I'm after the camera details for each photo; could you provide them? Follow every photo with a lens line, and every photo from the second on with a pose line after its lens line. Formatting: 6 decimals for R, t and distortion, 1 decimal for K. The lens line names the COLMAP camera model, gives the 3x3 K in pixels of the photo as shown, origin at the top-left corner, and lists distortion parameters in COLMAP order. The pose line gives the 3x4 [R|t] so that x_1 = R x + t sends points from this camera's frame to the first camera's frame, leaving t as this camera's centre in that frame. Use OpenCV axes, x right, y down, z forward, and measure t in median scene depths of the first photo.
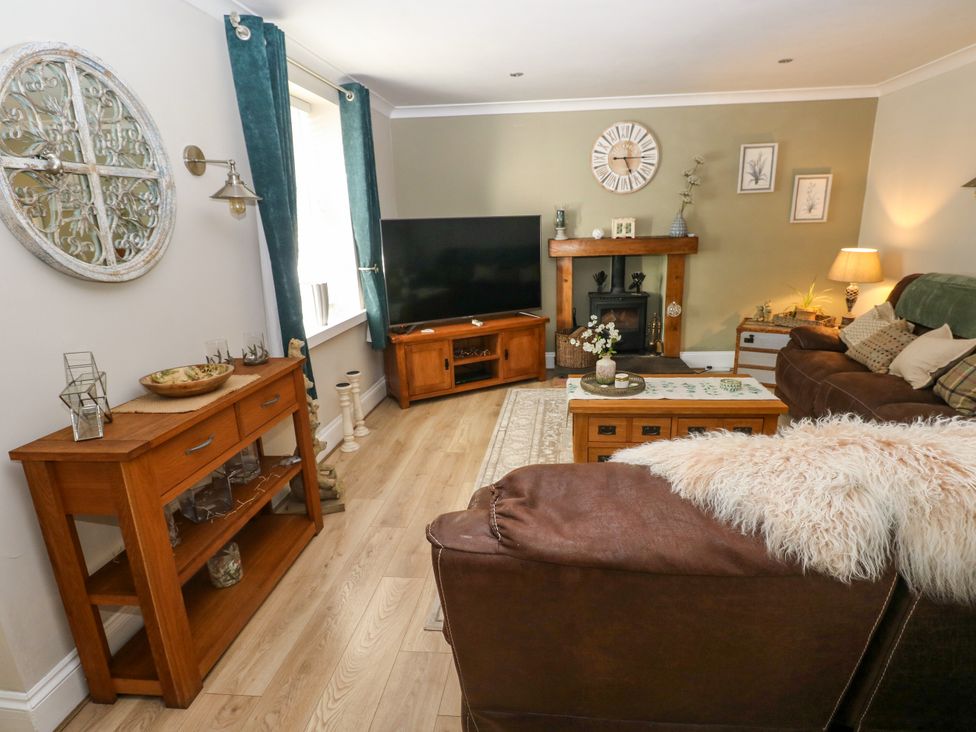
lens RADIAL K [[540.0, 0, 512.9], [0, 540.0, 380.8], [0, 0, 1]] dist [-0.002769, 0.000466]
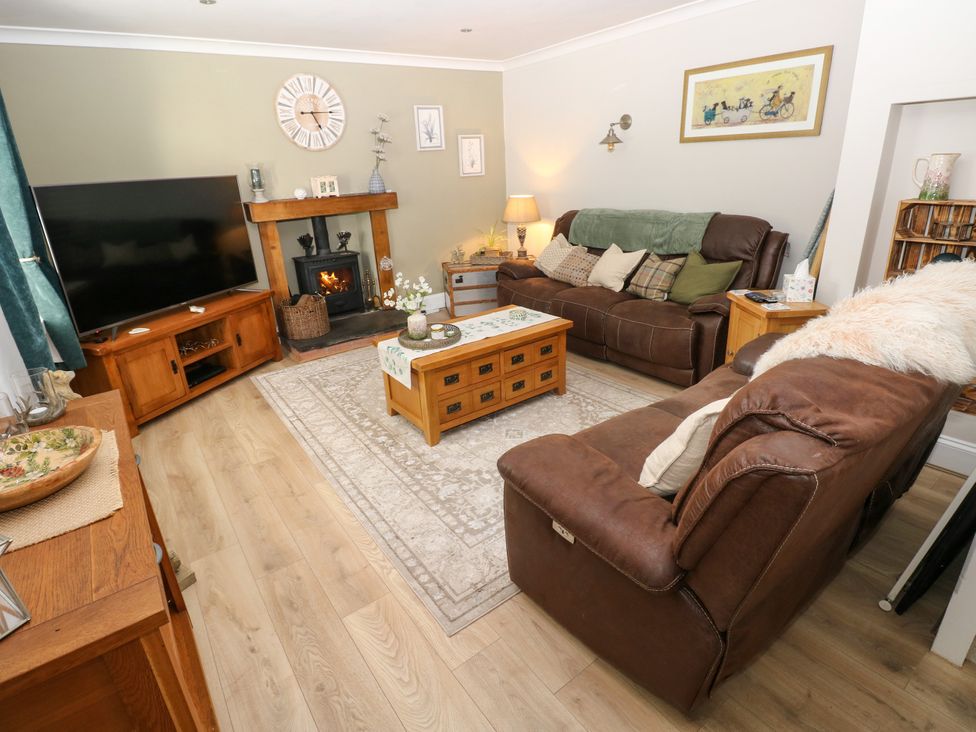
lens RADIAL K [[508.4, 0, 483.9], [0, 508.4, 361.6], [0, 0, 1]] dist [-0.002352, -0.011008]
pose [[0.755858, -0.246119, 0.606716, -0.220758], [0.217421, 0.968426, 0.121981, -0.029122], [-0.617581, 0.039713, 0.785504, 0.124549]]
